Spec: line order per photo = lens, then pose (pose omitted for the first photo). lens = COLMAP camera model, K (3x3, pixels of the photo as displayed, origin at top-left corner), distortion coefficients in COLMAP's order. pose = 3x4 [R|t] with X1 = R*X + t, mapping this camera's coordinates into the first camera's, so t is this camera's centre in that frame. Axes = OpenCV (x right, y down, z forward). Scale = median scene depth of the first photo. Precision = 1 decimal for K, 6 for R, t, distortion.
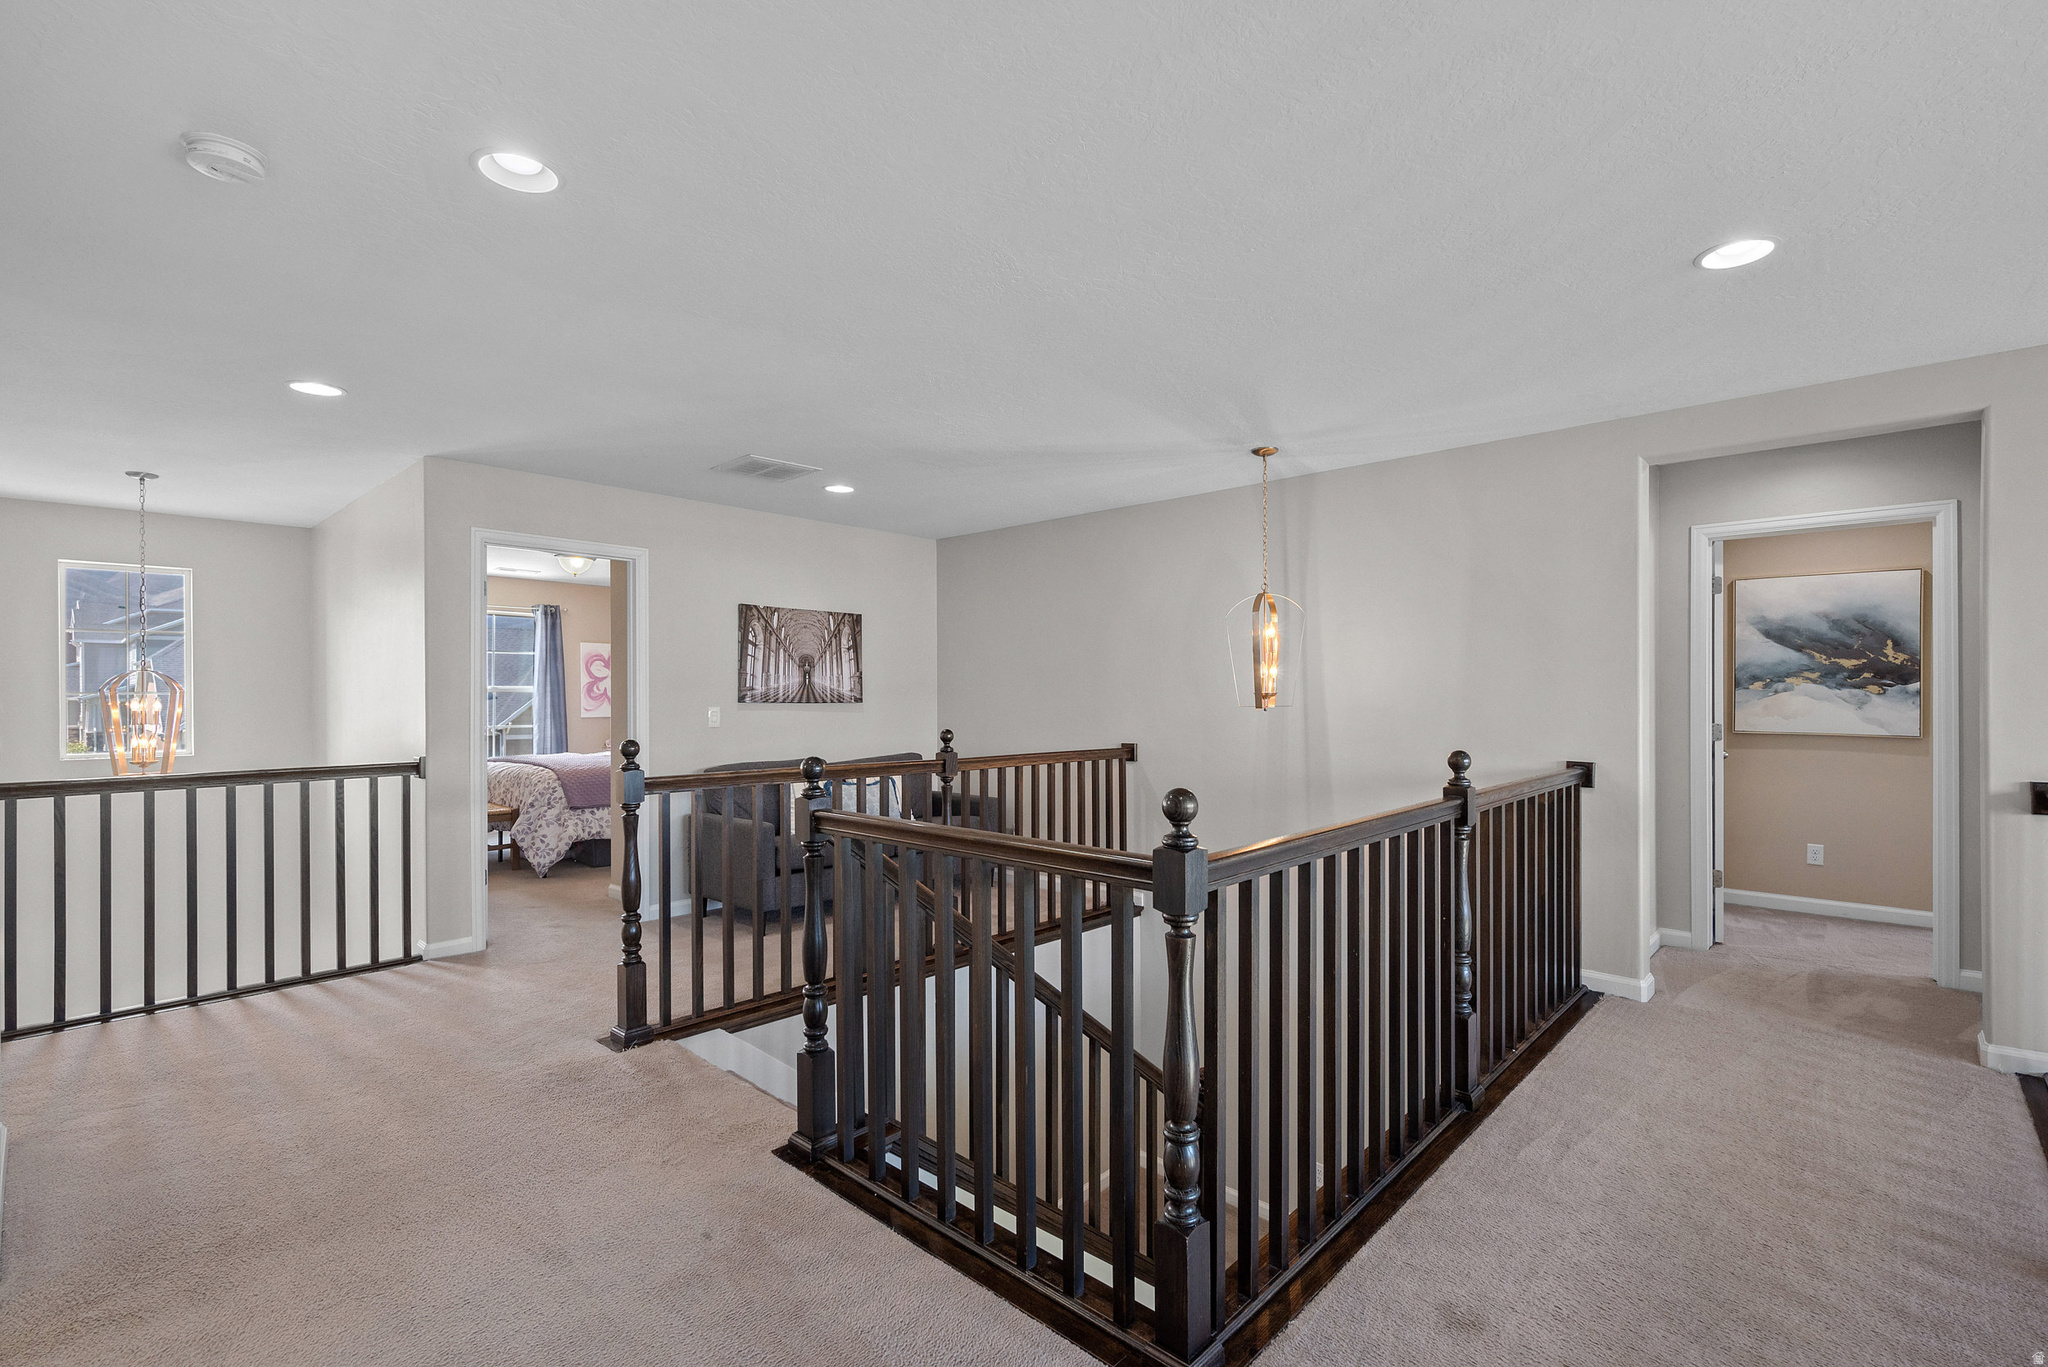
lens RADIAL K [[927.7, 0, 1023.7], [0, 927.7, 689.6], [0, 0, 1]] dist [0.000123, 0.000002]
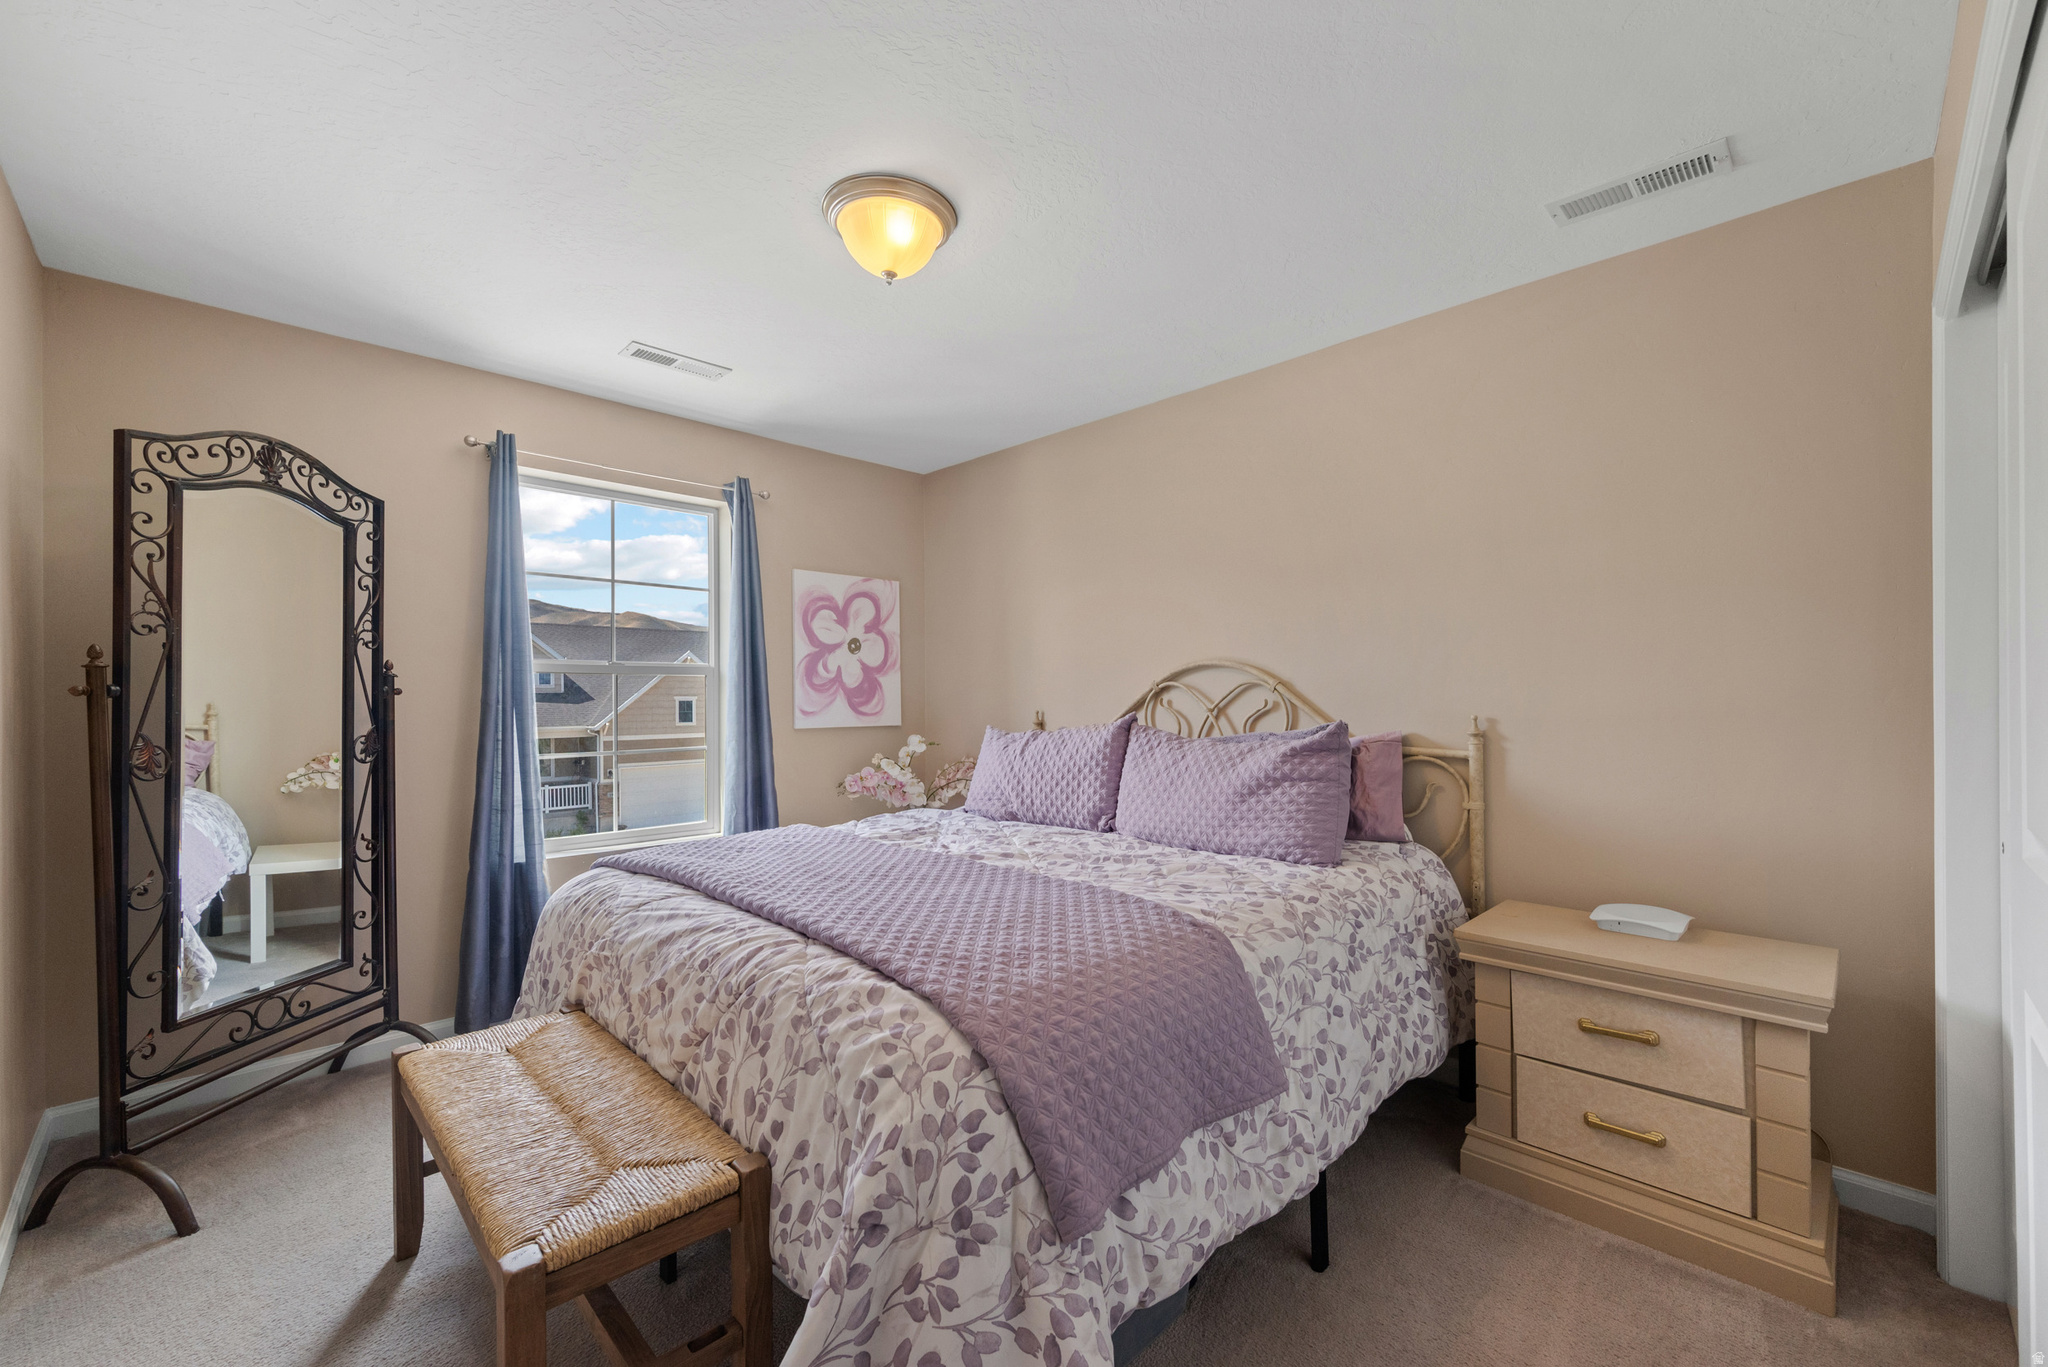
lens RADIAL K [[830.5, 0, 1024.3], [0, 830.5, 686.9], [0, 0, 1]] dist [-0.000424, -0.000029]
pose [[0.999463, -0.000702, -0.032763, -0.403900], [0.000592, 0.999994, -0.003362, 0.011806], [0.032766, 0.003341, 0.999457, 0.680093]]
